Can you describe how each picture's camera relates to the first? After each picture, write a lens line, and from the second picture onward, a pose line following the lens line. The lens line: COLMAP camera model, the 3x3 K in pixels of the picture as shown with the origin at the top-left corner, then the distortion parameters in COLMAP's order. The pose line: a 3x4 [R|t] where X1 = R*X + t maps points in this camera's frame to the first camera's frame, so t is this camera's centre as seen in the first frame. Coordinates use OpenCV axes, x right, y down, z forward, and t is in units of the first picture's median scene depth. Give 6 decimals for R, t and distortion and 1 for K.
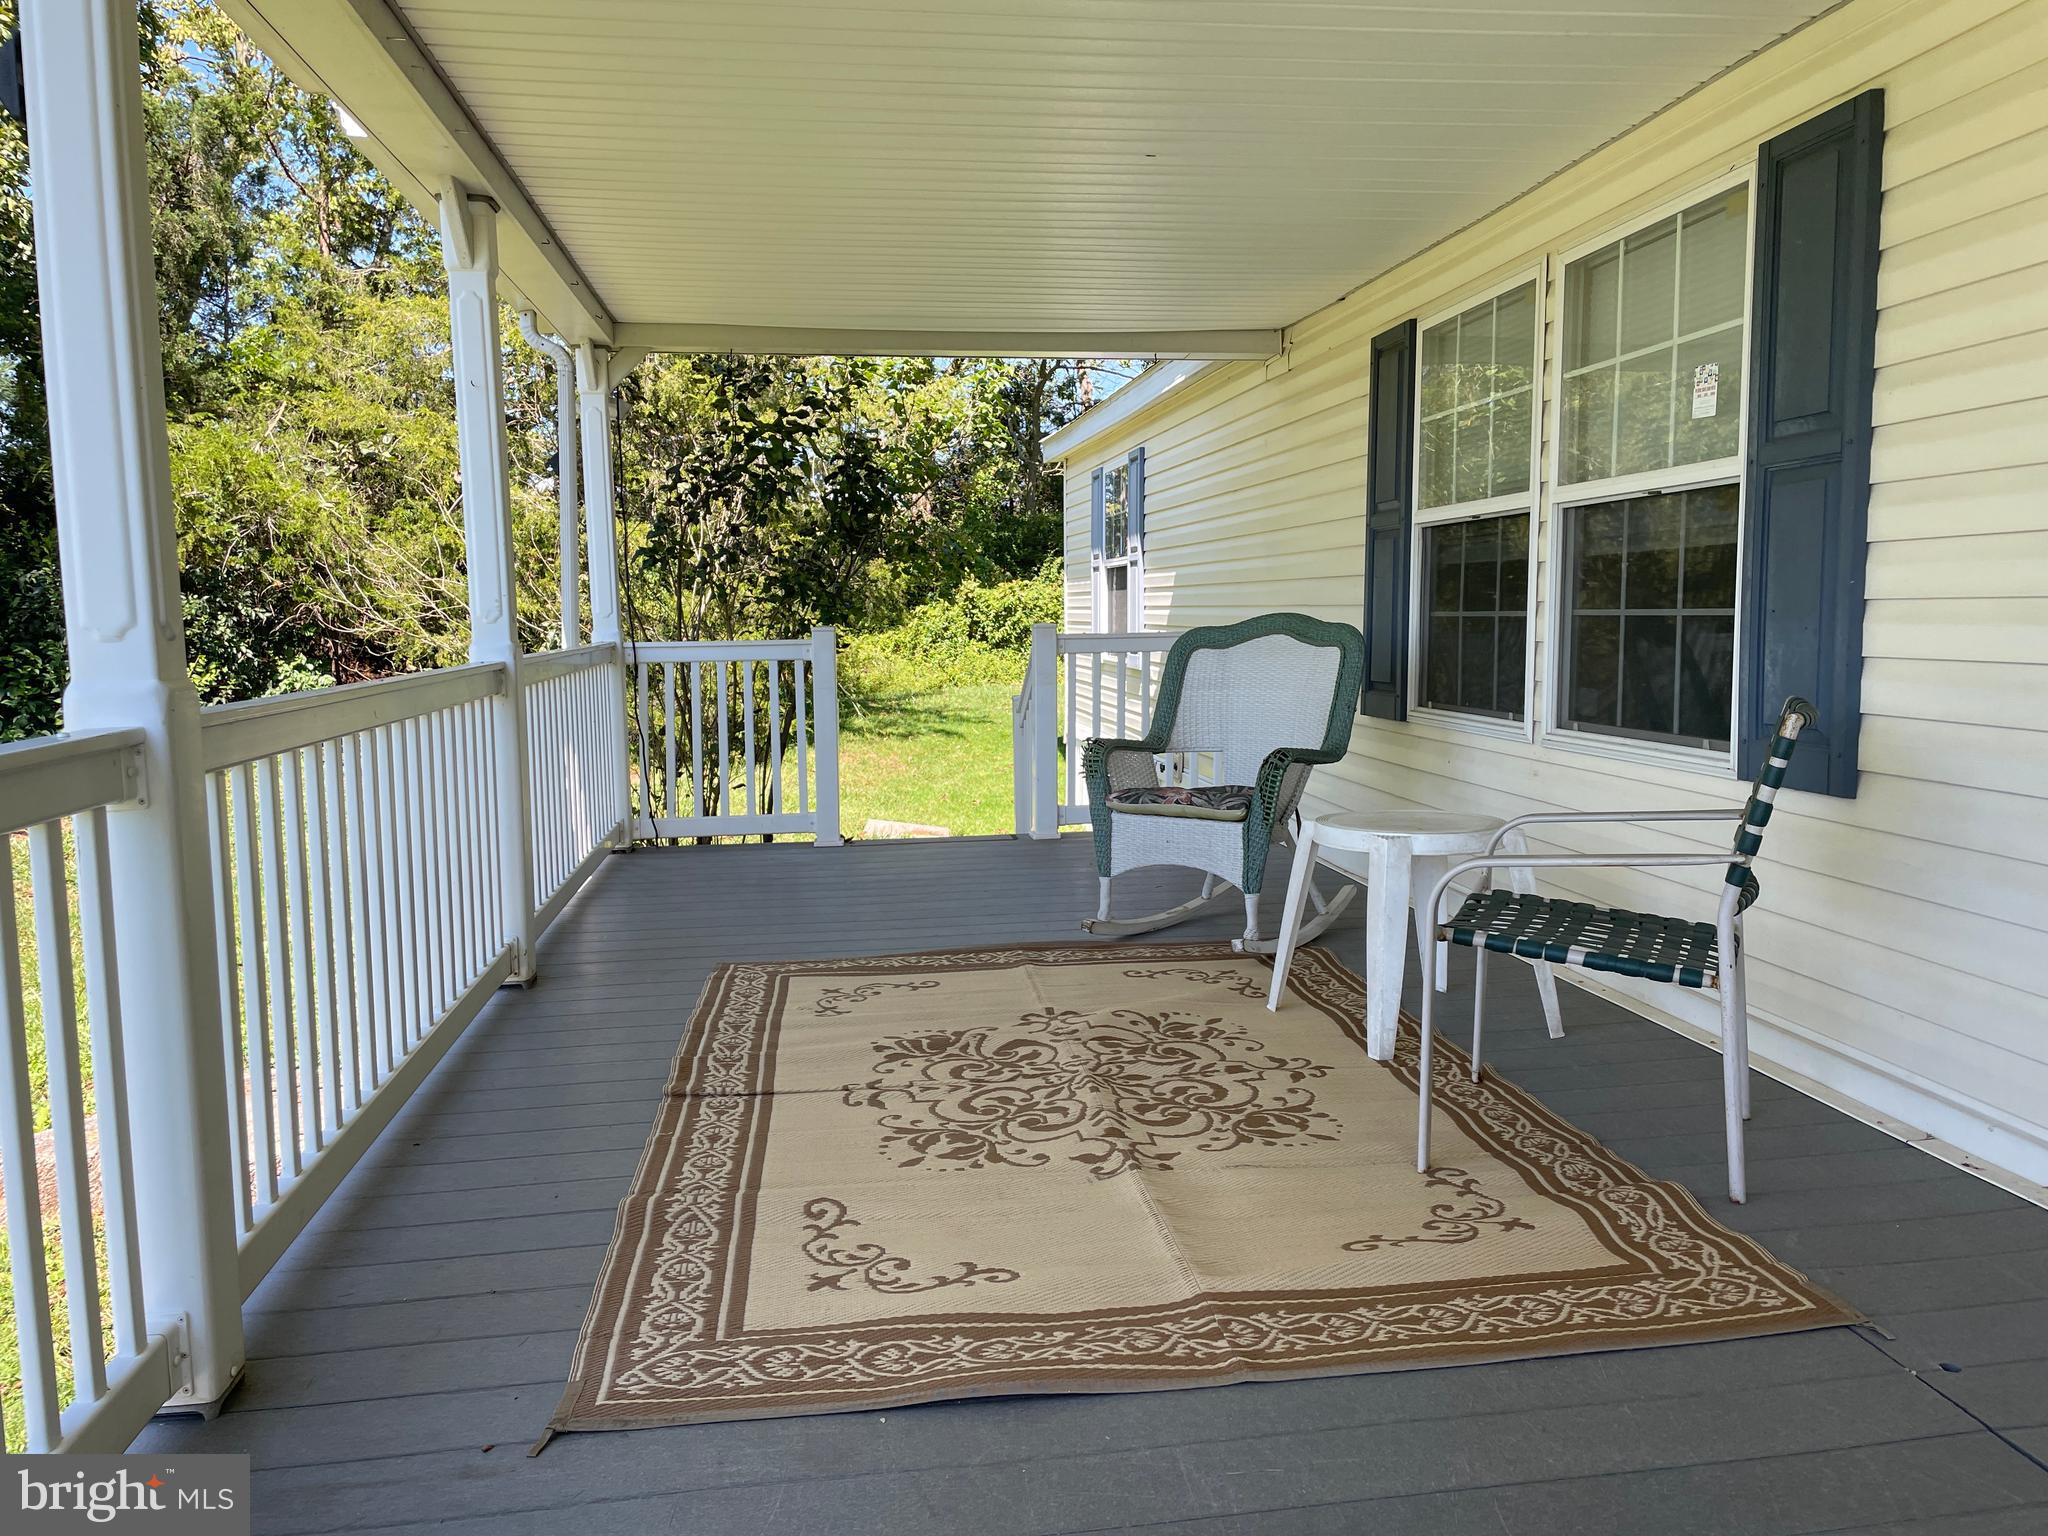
lens RADIAL K [[1545.2, 0, 1039.8], [0, 1545.2, 758.1], [0, 0, 1]] dist [0.088491, -0.124709]
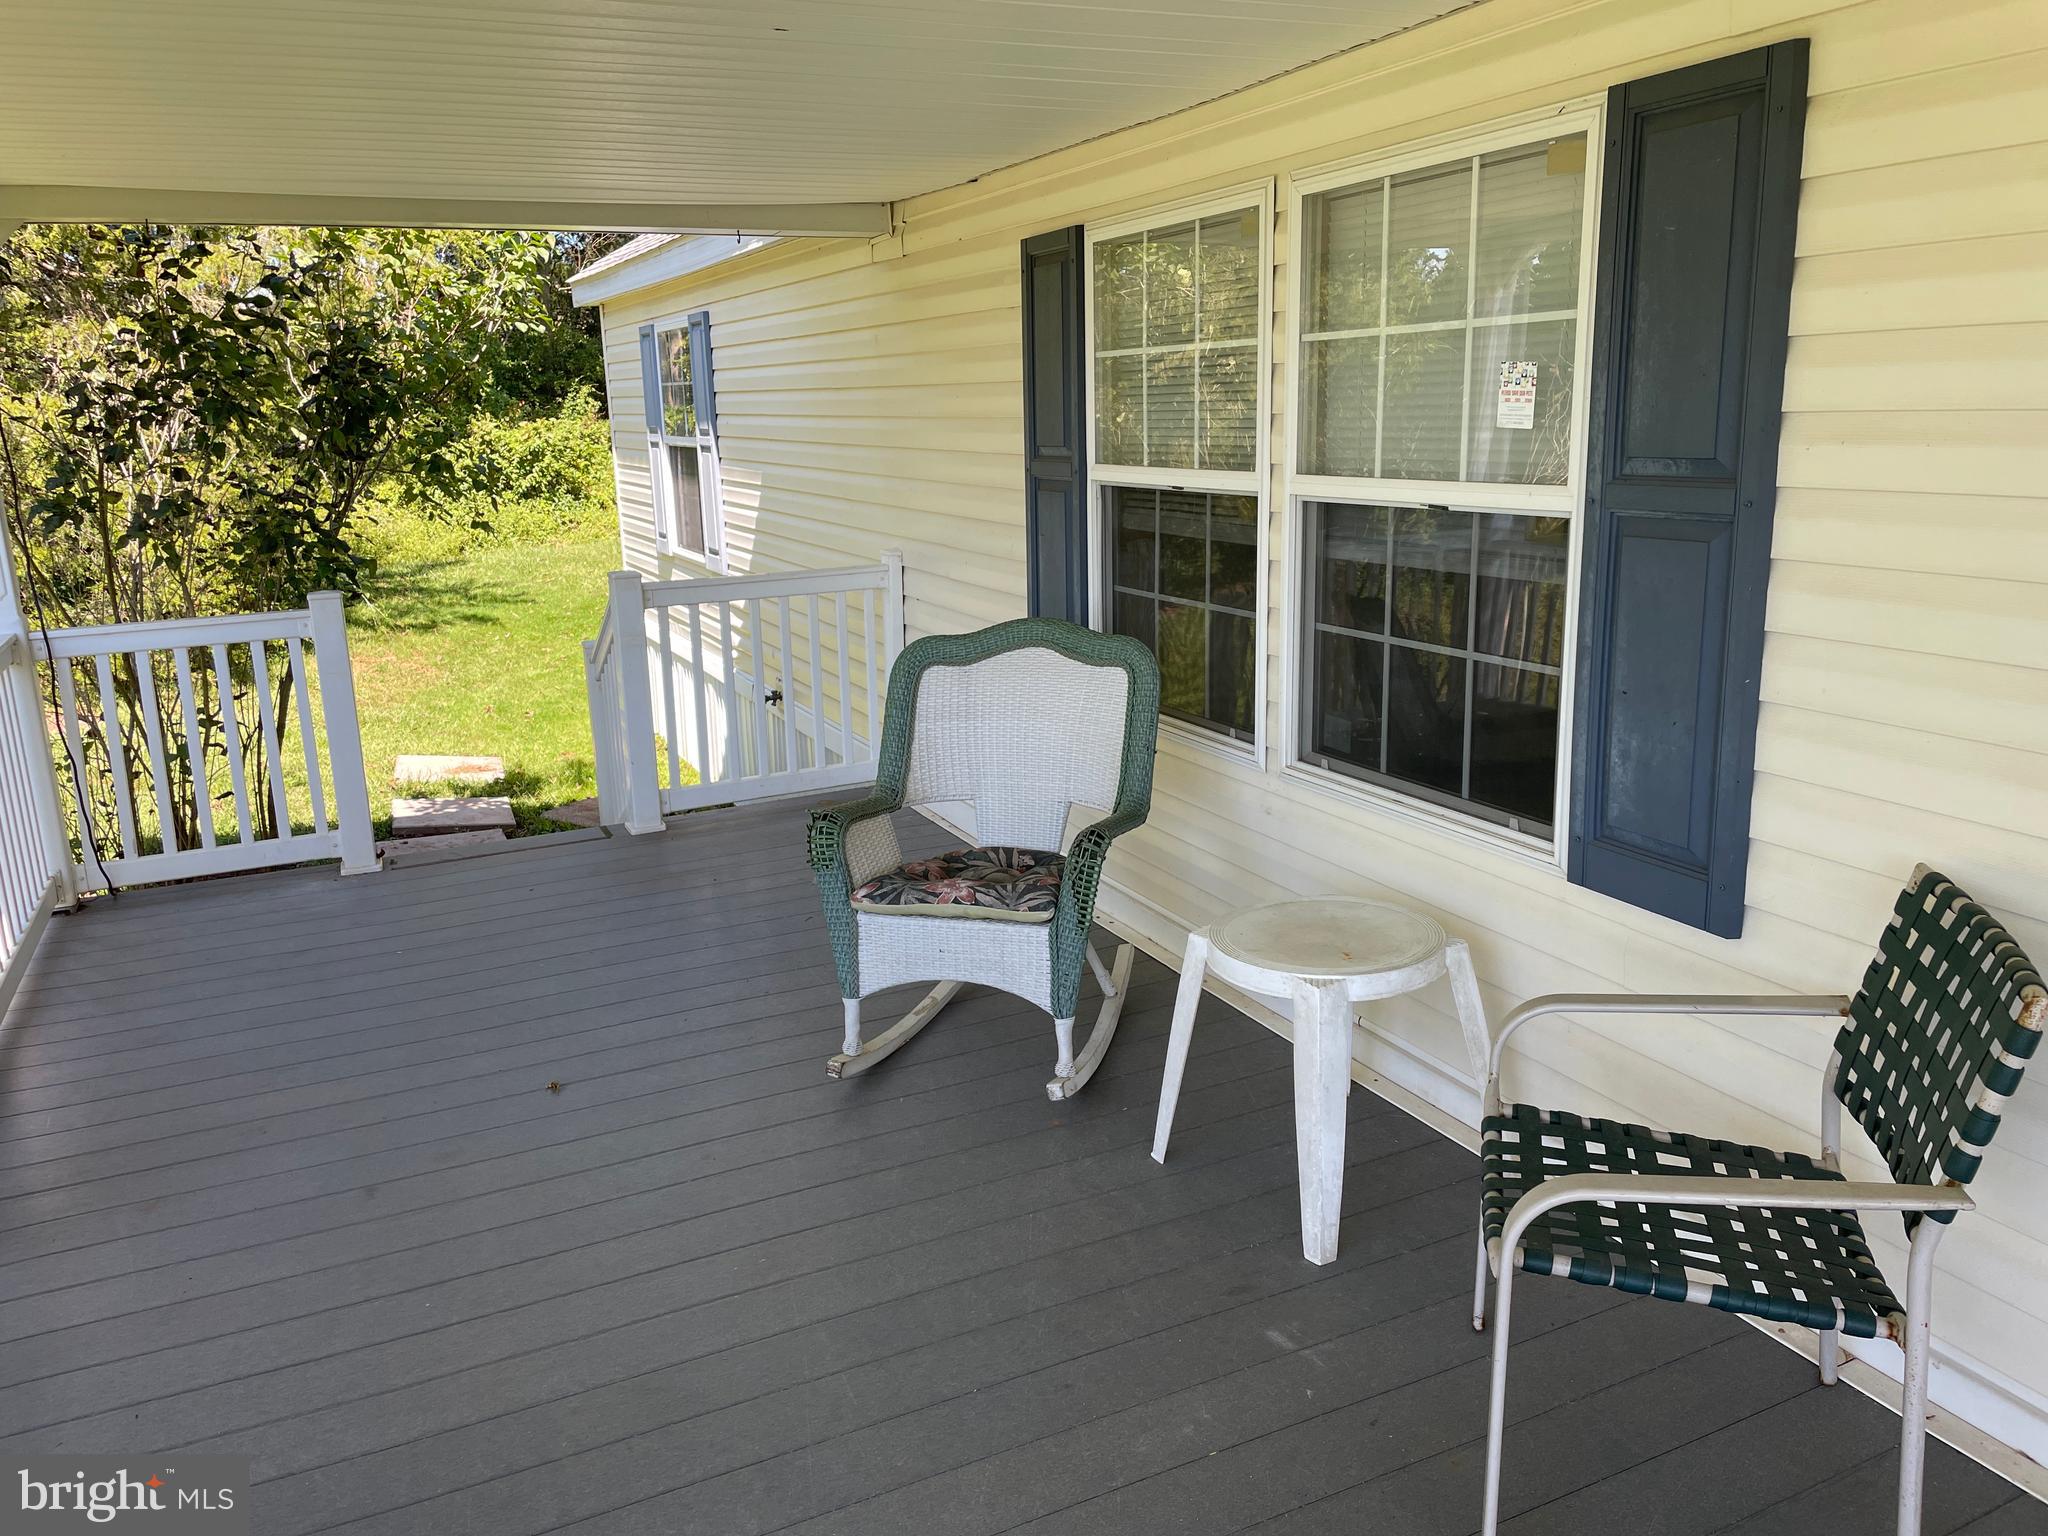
lens RADIAL K [[1545.2, 0, 1039.8], [0, 1545.2, 758.1], [0, 0, 1]] dist [0.088491, -0.124709]
pose [[0.956483, -0.082878, 0.279769, -0.027058], [0.046735, 0.989949, 0.133479, -0.097774], [-0.288020, -0.114595, 0.950743, 0.168555]]
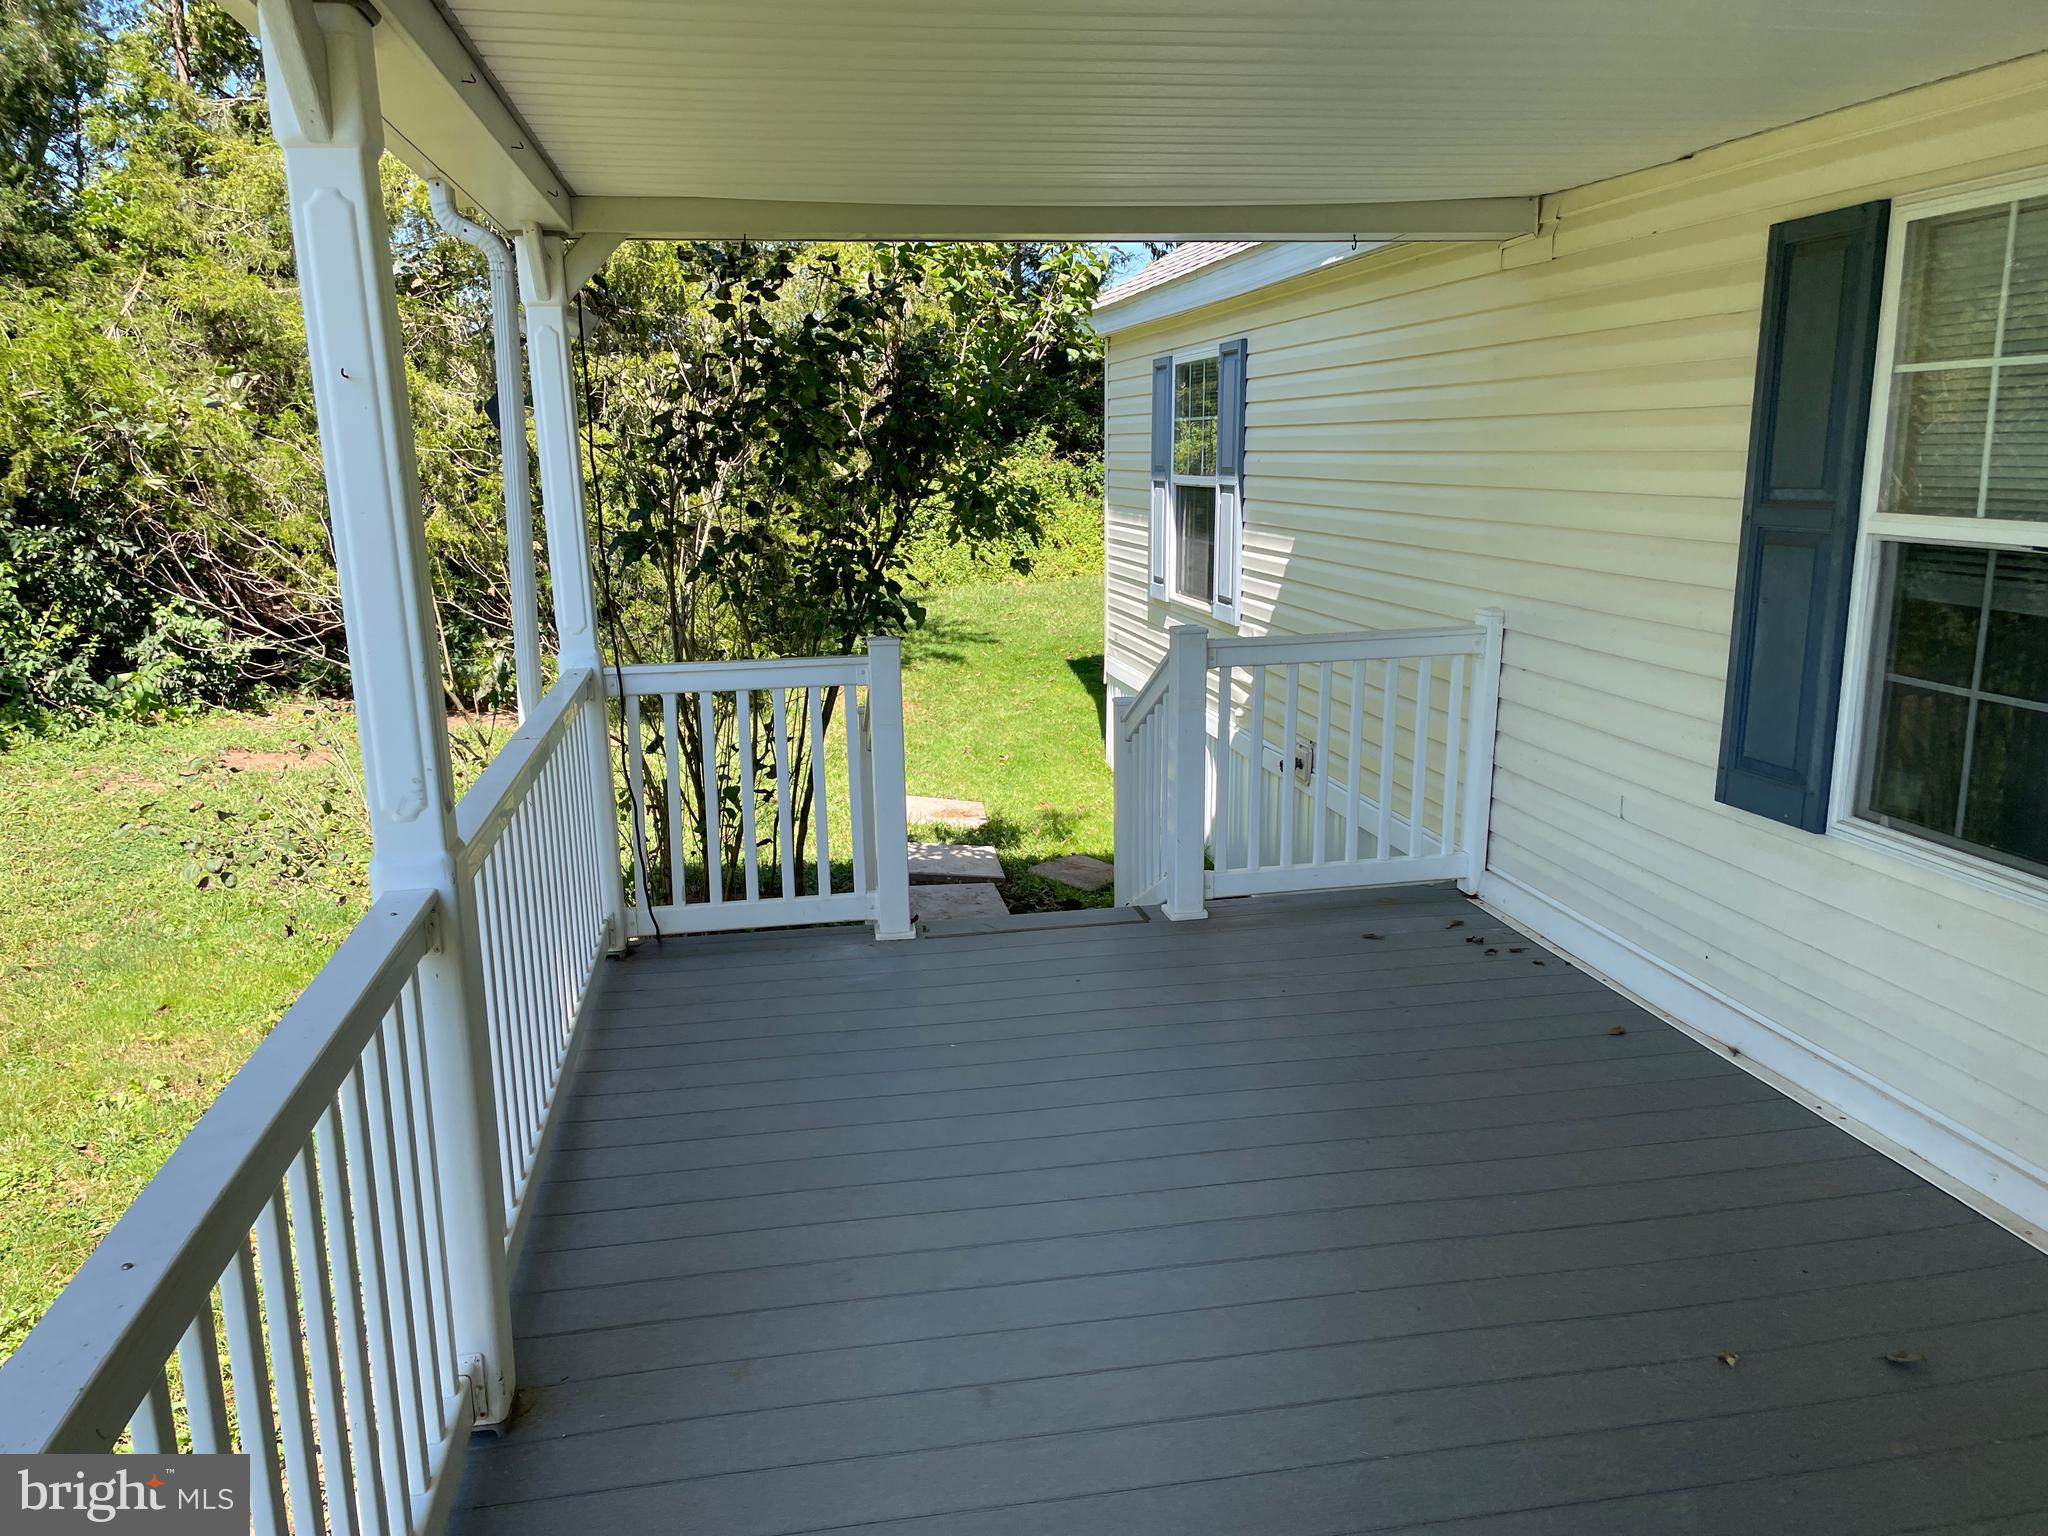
lens RADIAL K [[1543.2, 0, 1017.8], [0, 1543.2, 794.0], [0, 0, 1]] dist [0.089964, -0.121452]
pose [[0.999690, -0.012400, 0.021601, -0.101774], [0.009663, 0.992424, 0.122483, -0.107971], [-0.022956, -0.122236, 0.992236, 0.308208]]
